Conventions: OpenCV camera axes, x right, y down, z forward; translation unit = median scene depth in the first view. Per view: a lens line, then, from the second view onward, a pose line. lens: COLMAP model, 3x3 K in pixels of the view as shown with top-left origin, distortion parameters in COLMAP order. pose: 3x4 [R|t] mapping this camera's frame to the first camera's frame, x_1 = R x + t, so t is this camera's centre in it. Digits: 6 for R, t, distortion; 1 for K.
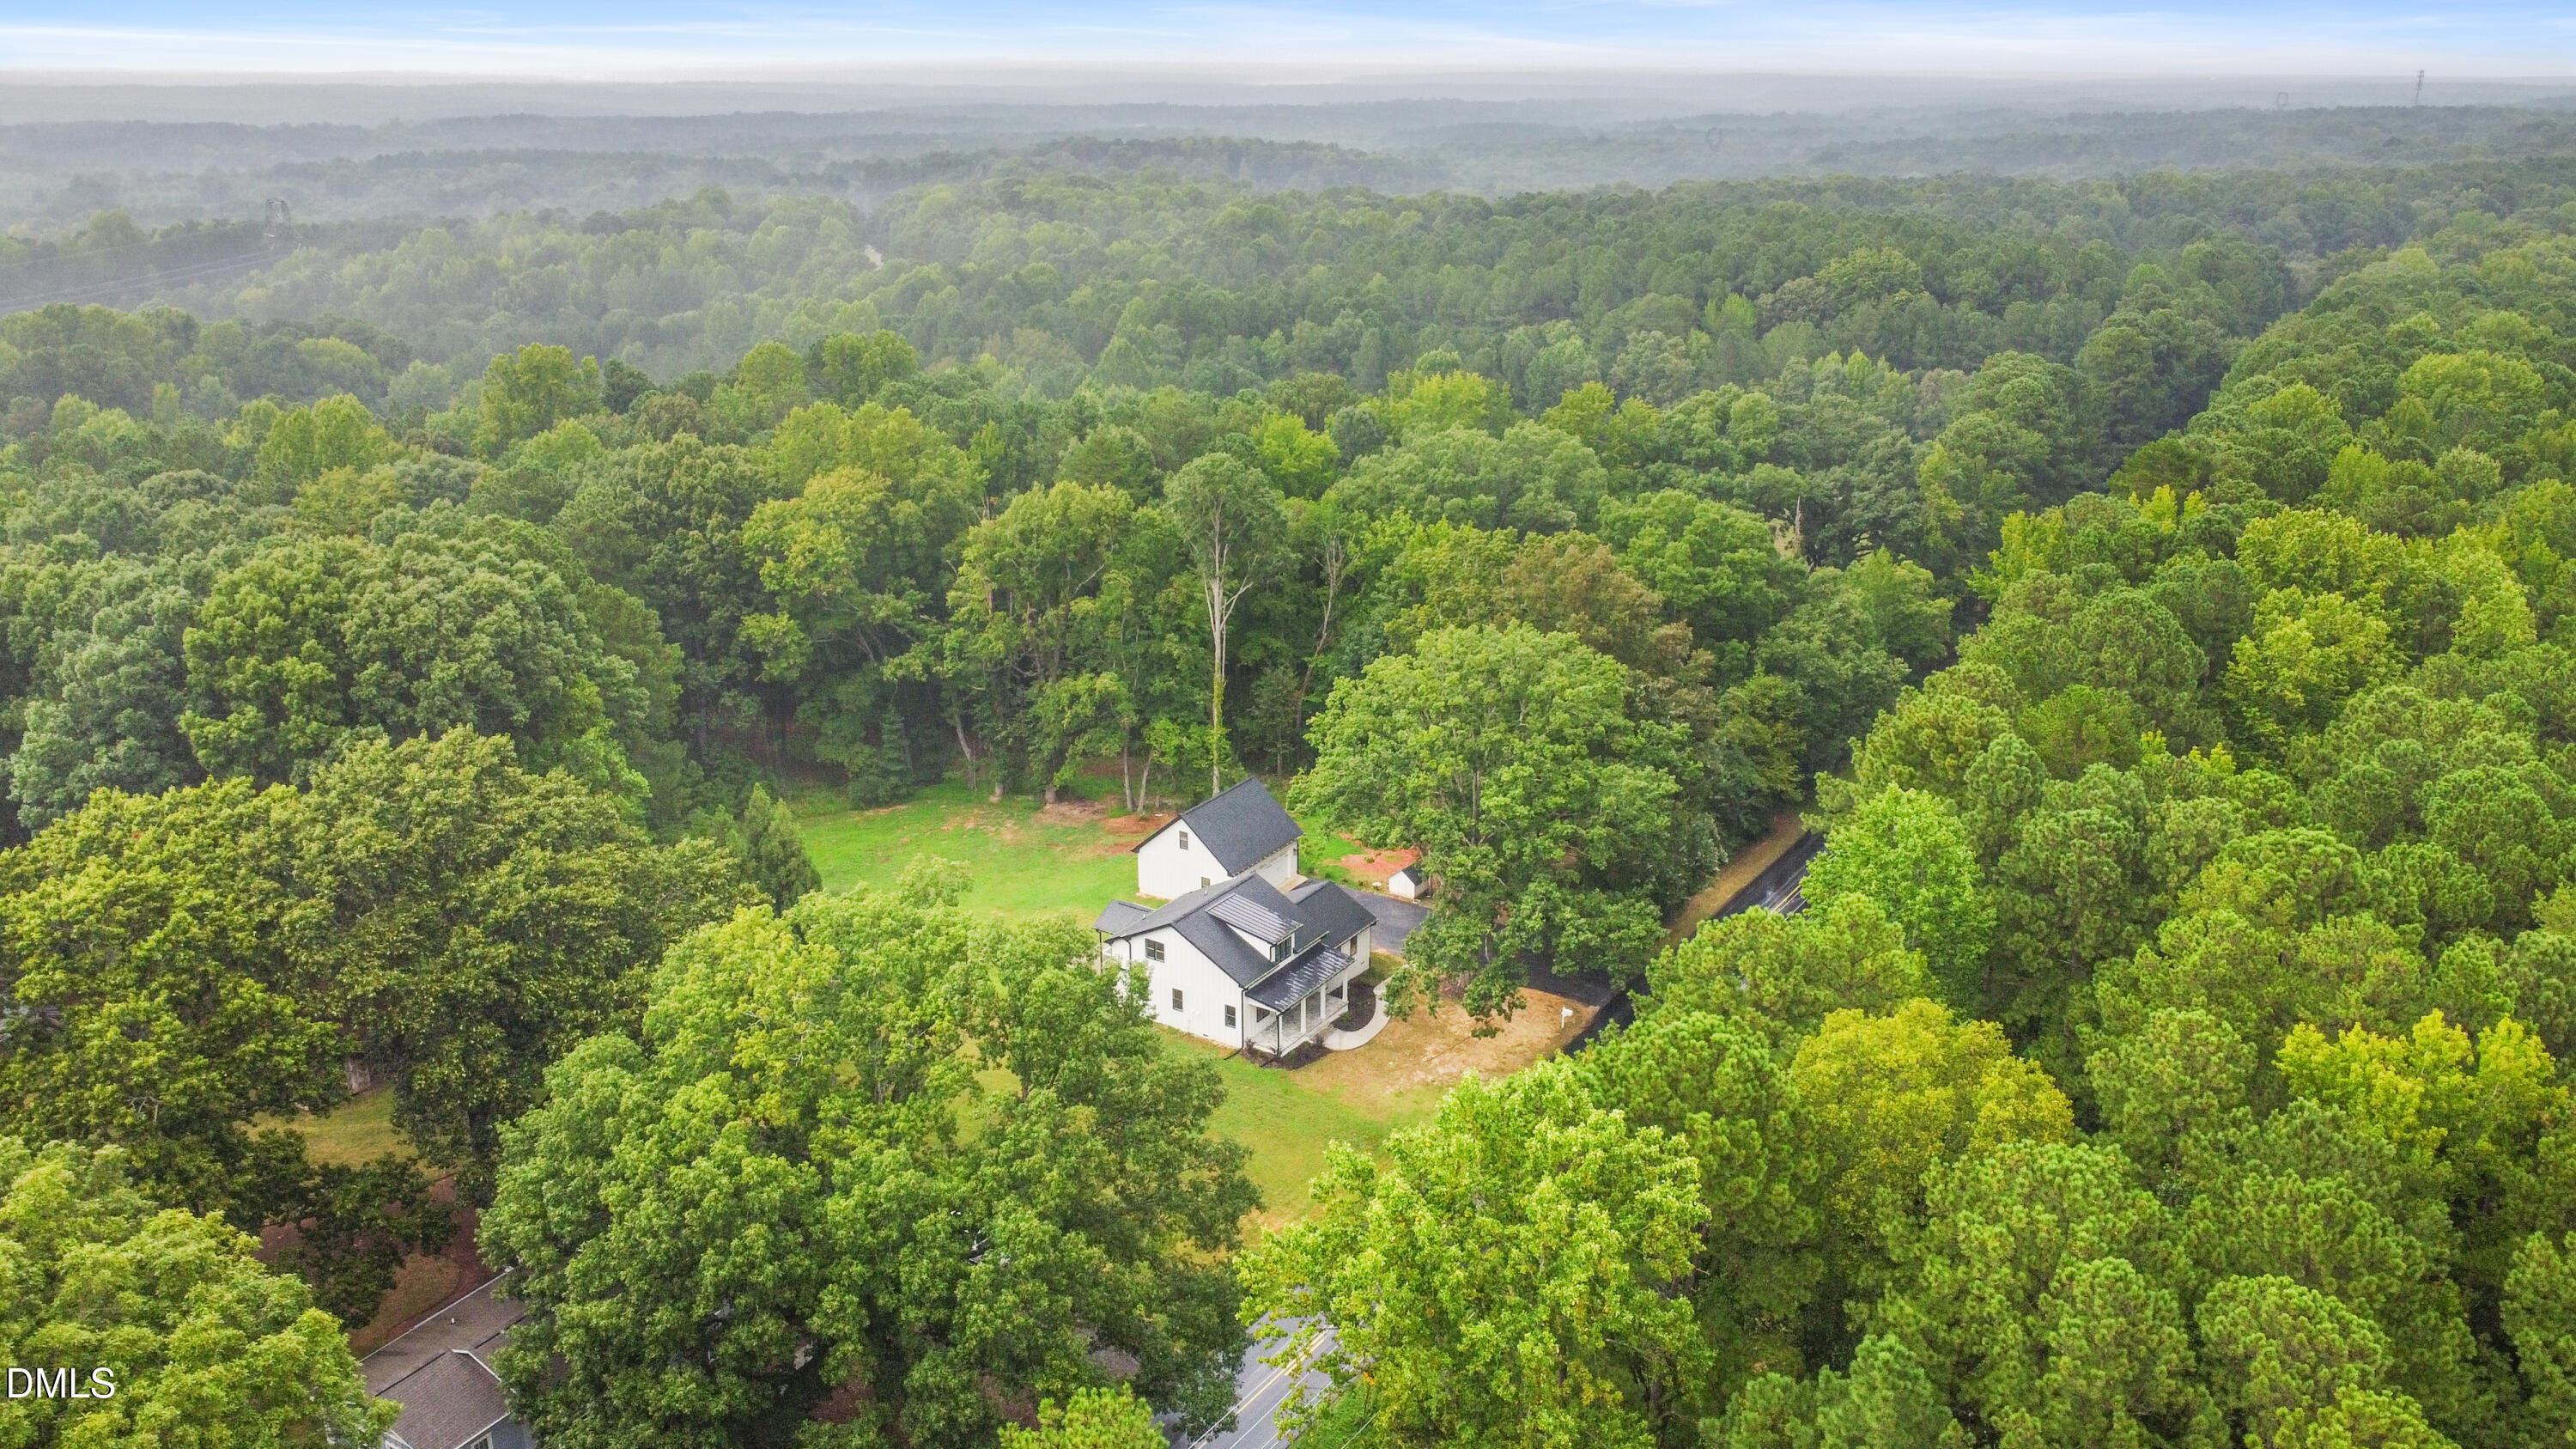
lens RADIAL K [[1921.4, 0, 1305.1], [0, 1921.4, 727.8], [0, 0, 1]] dist [-0.002304, -0.009423]
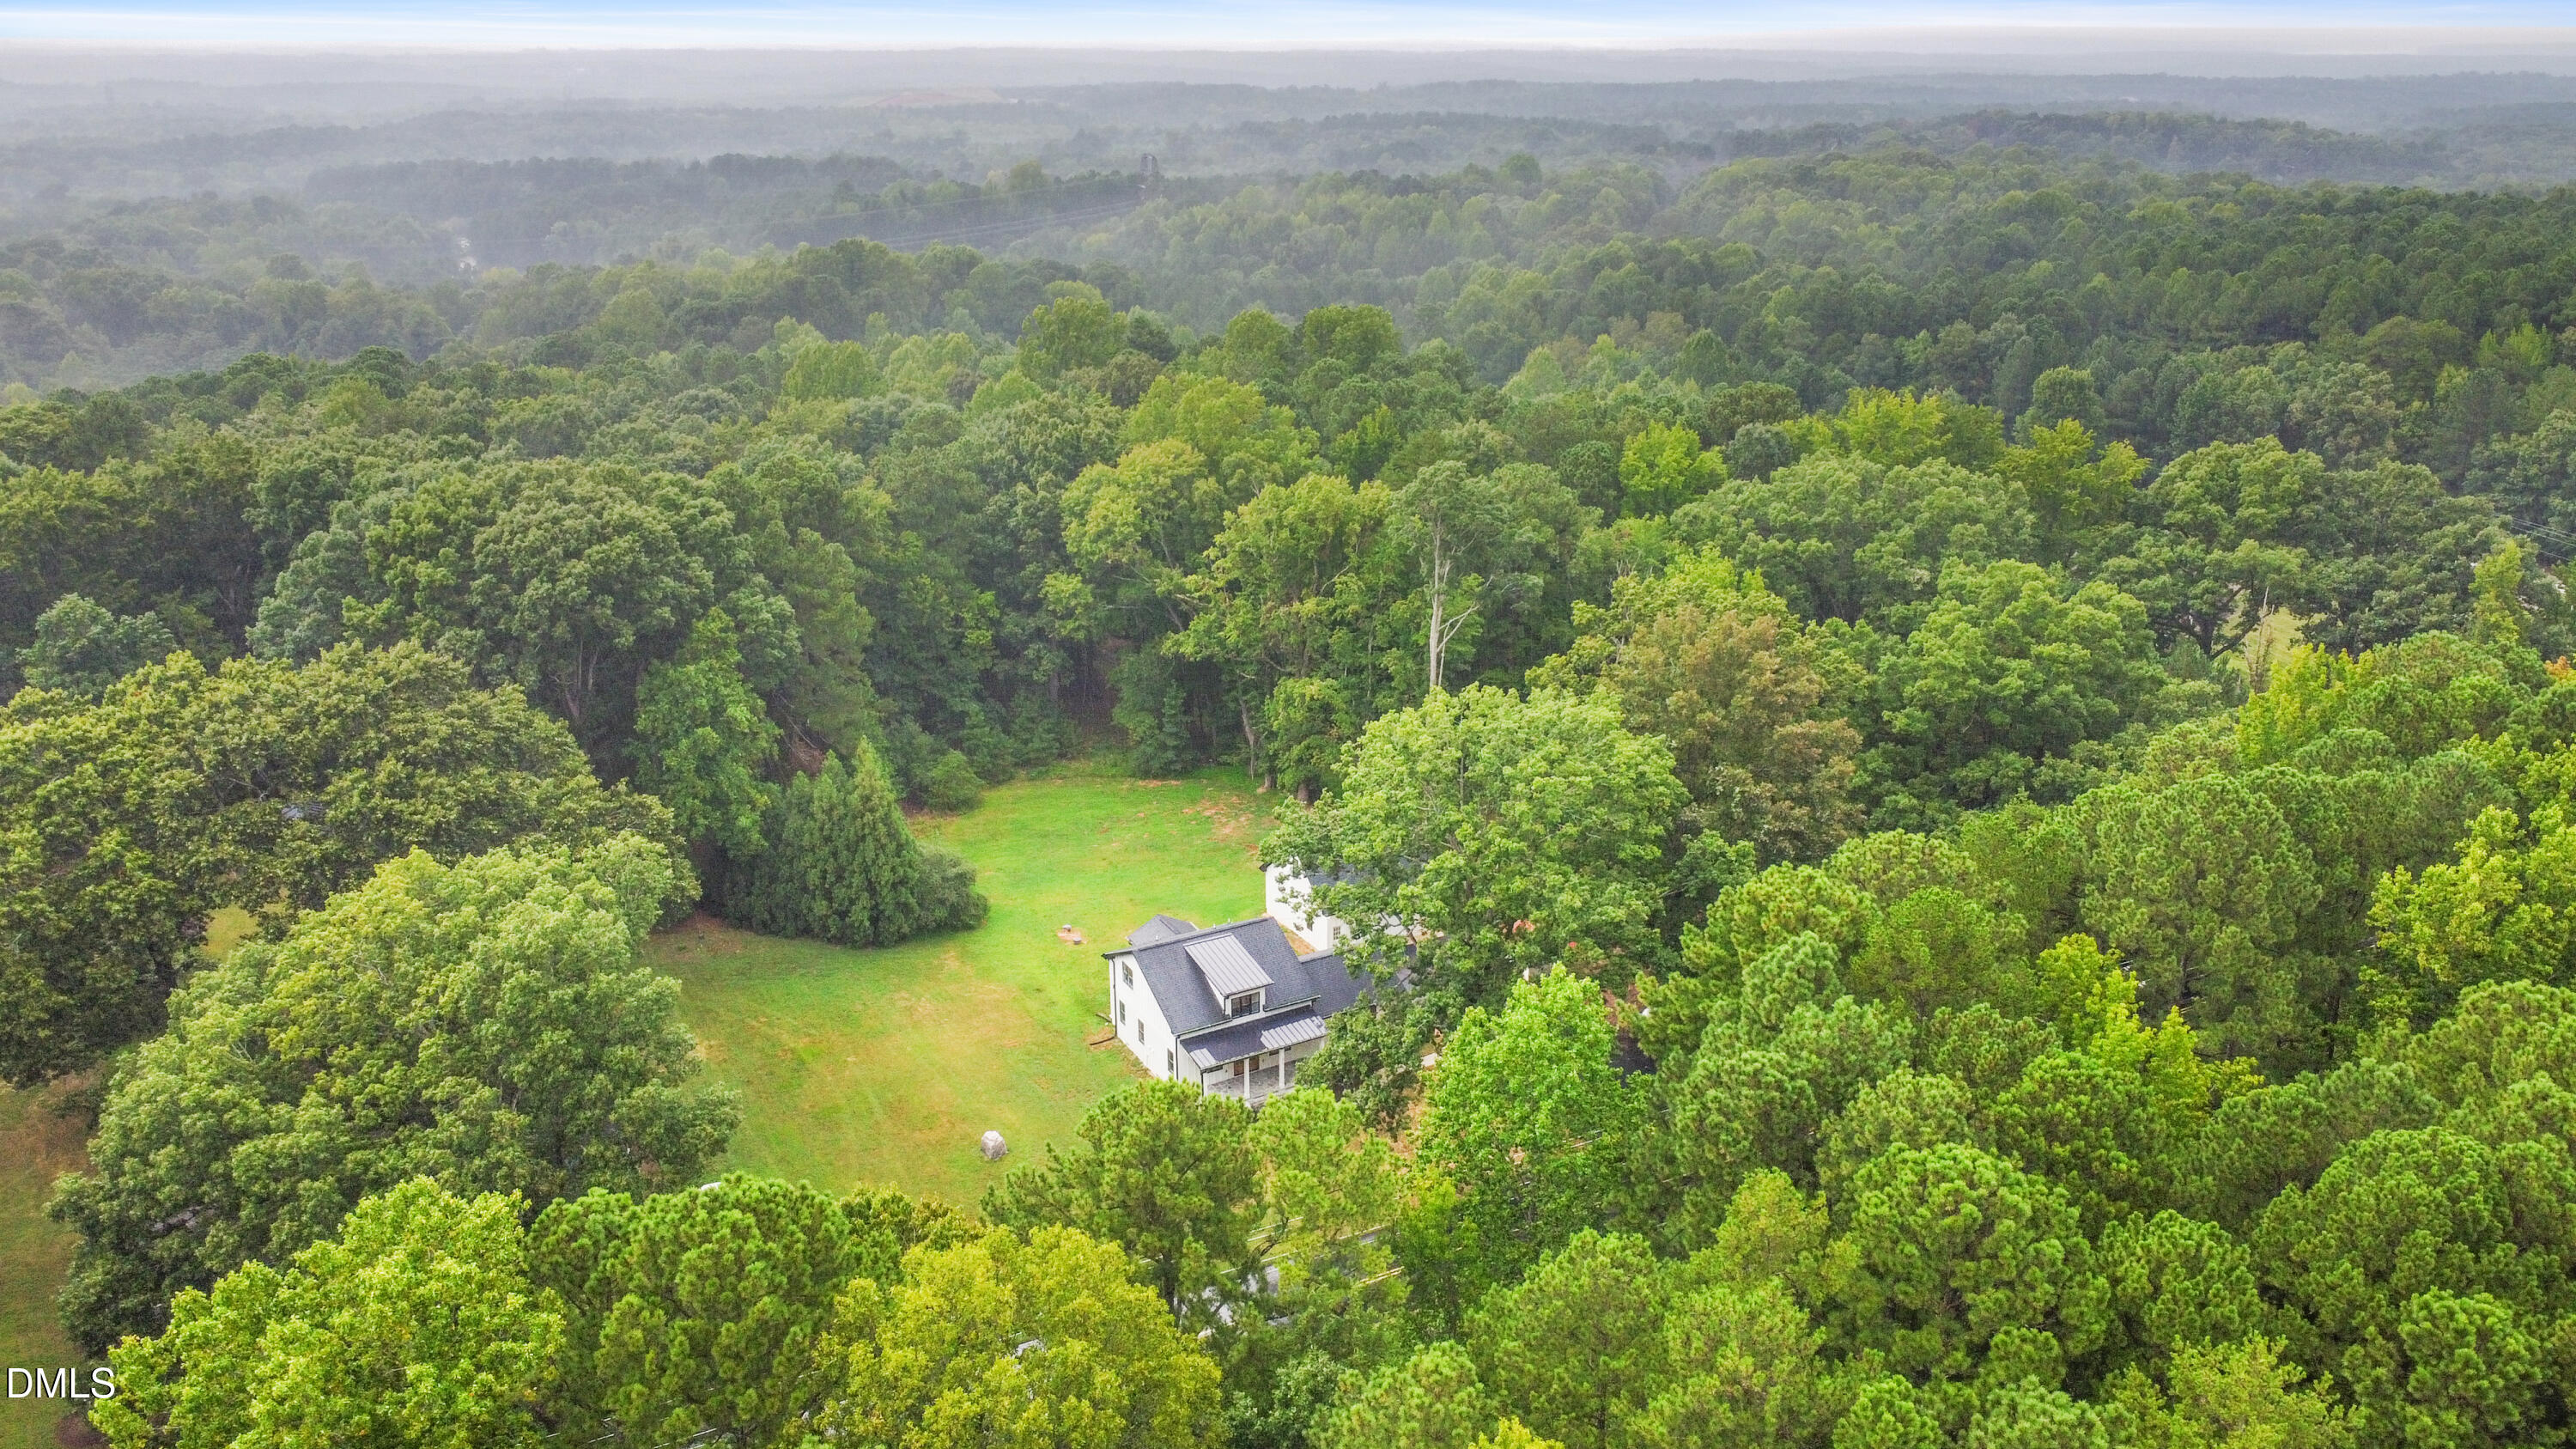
lens RADIAL K [[1921.4, 0, 1305.1], [0, 1921.4, 727.8], [0, 0, 1]] dist [-0.002304, -0.009423]
pose [[0.885099, 0.157060, -0.438101, 0.303413], [-0.150257, 0.987361, 0.050405, -0.050528], [0.440481, 0.021214, 0.897511, 0.140518]]
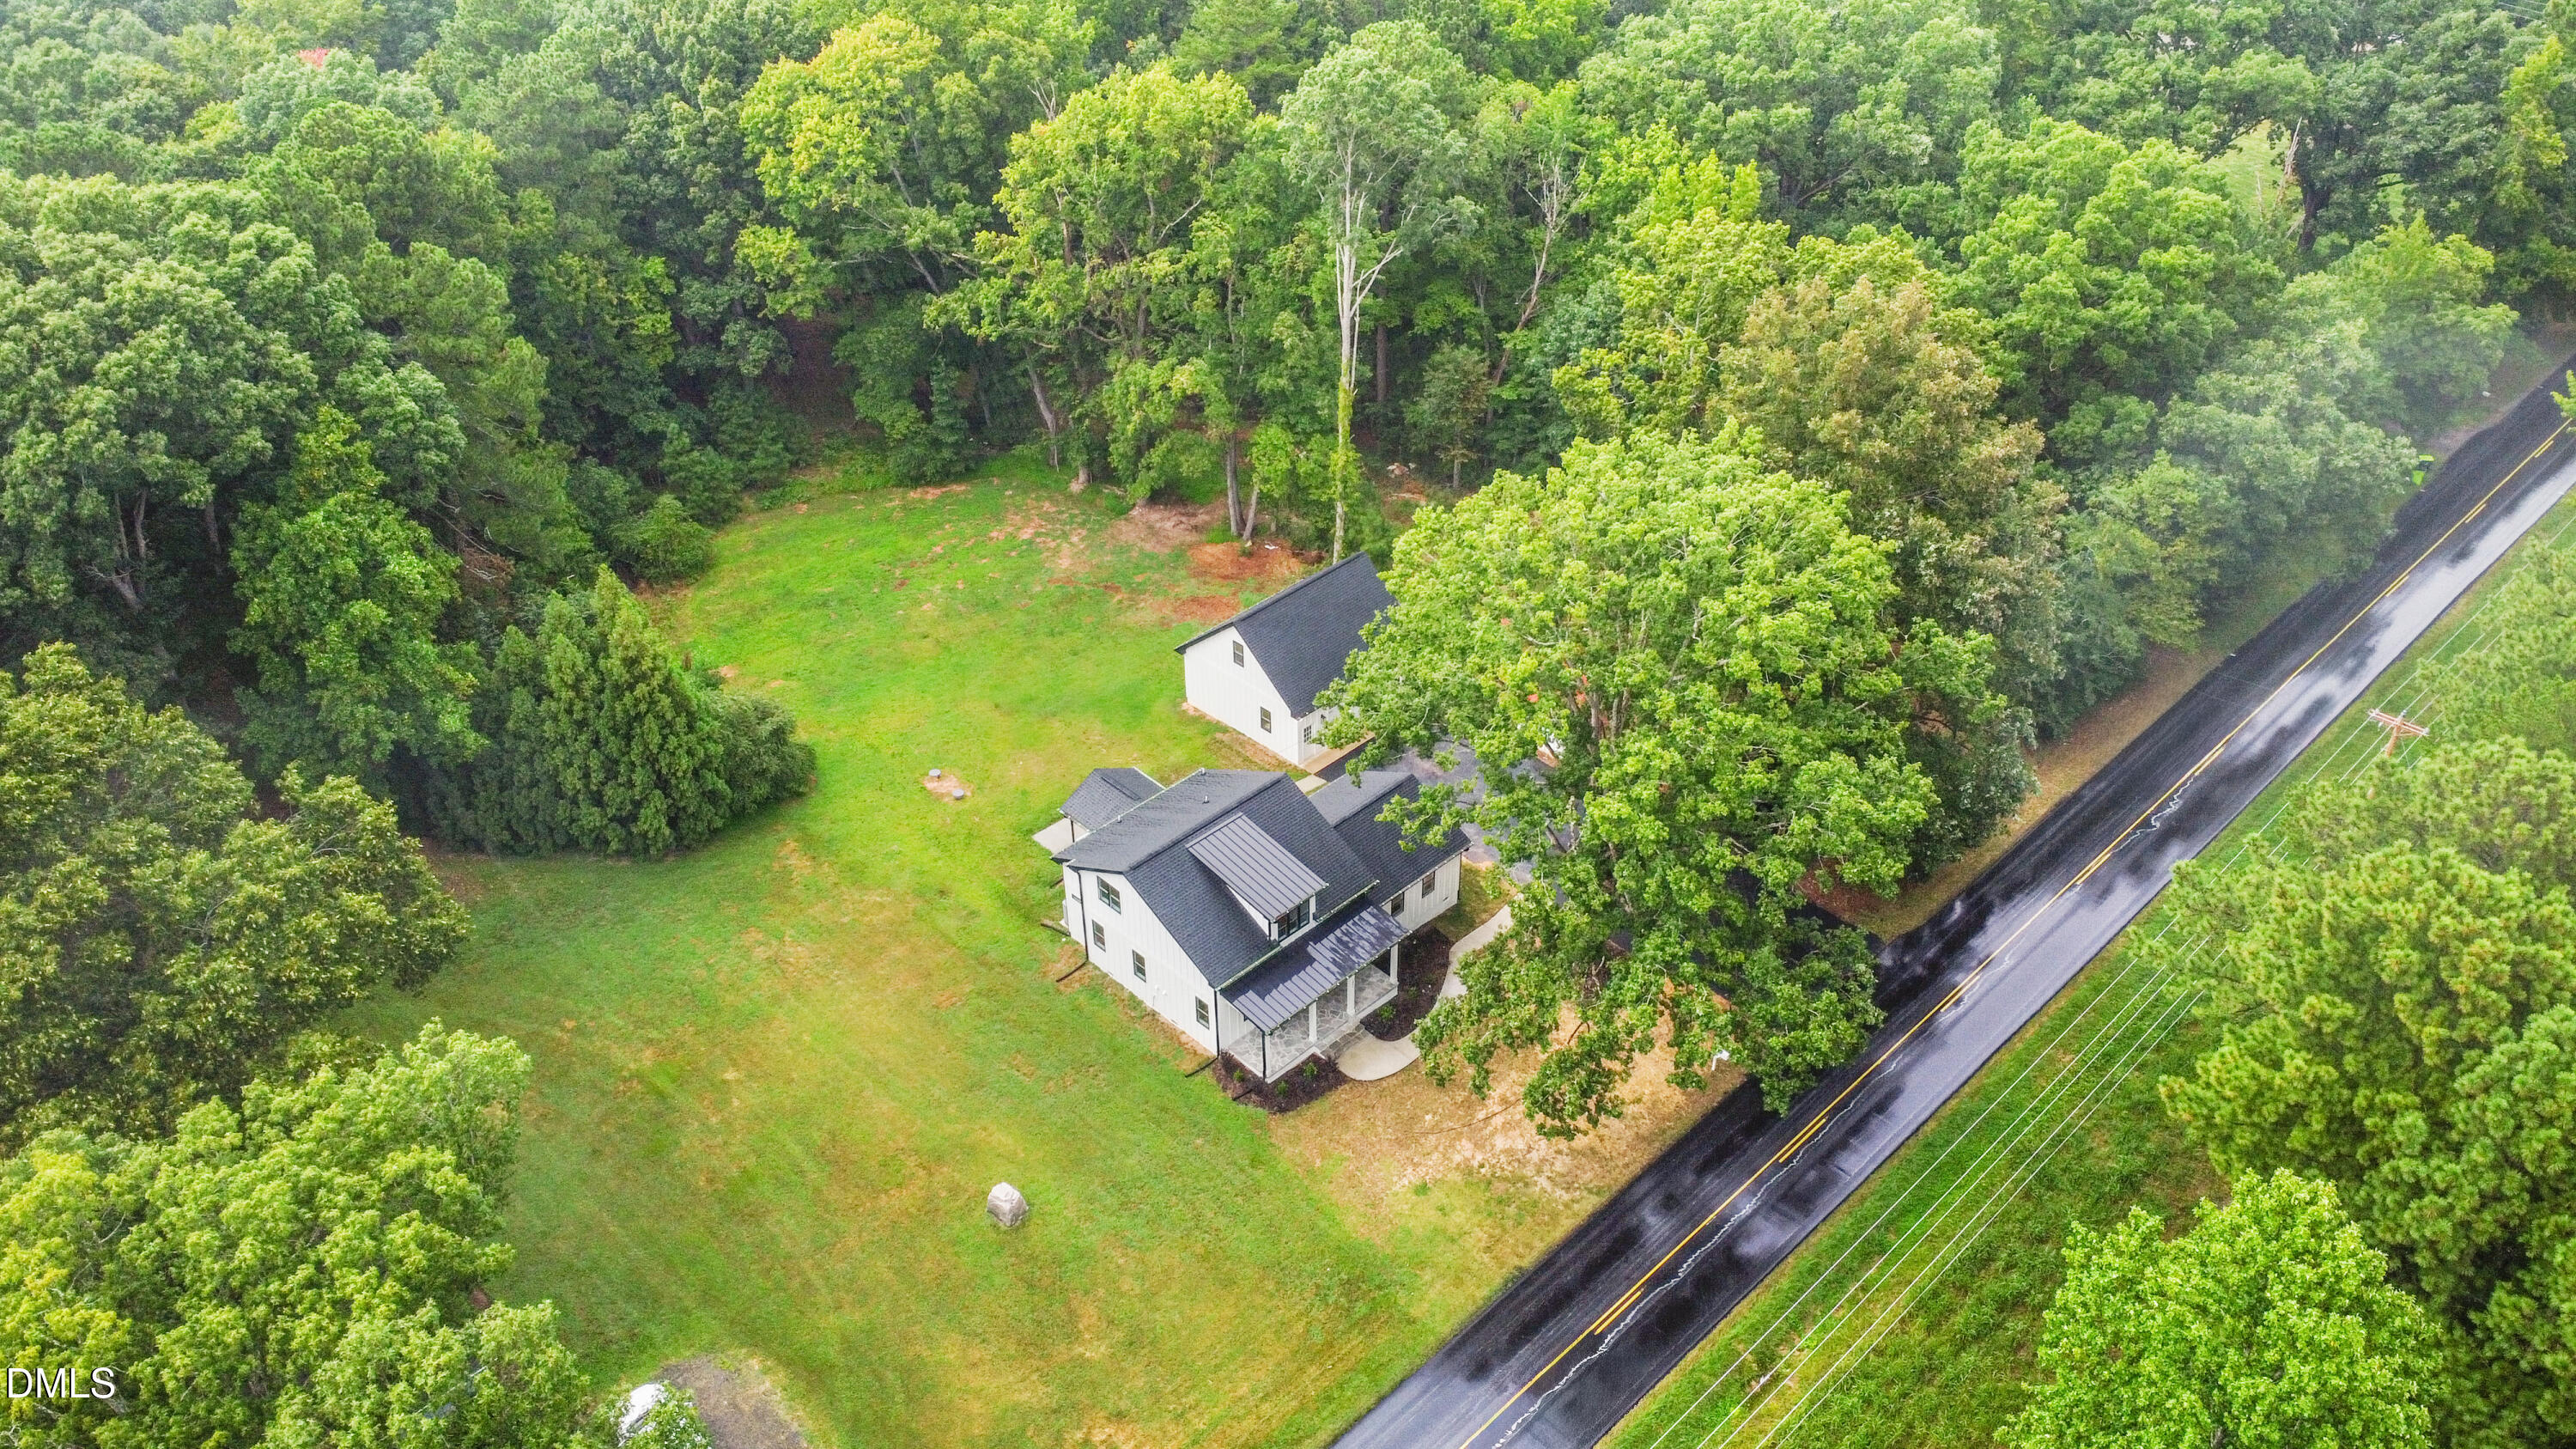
lens RADIAL K [[1921.4, 0, 1305.1], [0, 1921.4, 727.8], [0, 0, 1]] dist [-0.002304, -0.009423]
pose [[0.976287, 0.119539, -0.180484, 0.080147], [-0.061341, 0.952303, 0.298925, -0.112535], [0.207609, -0.280766, 0.937053, 0.303080]]
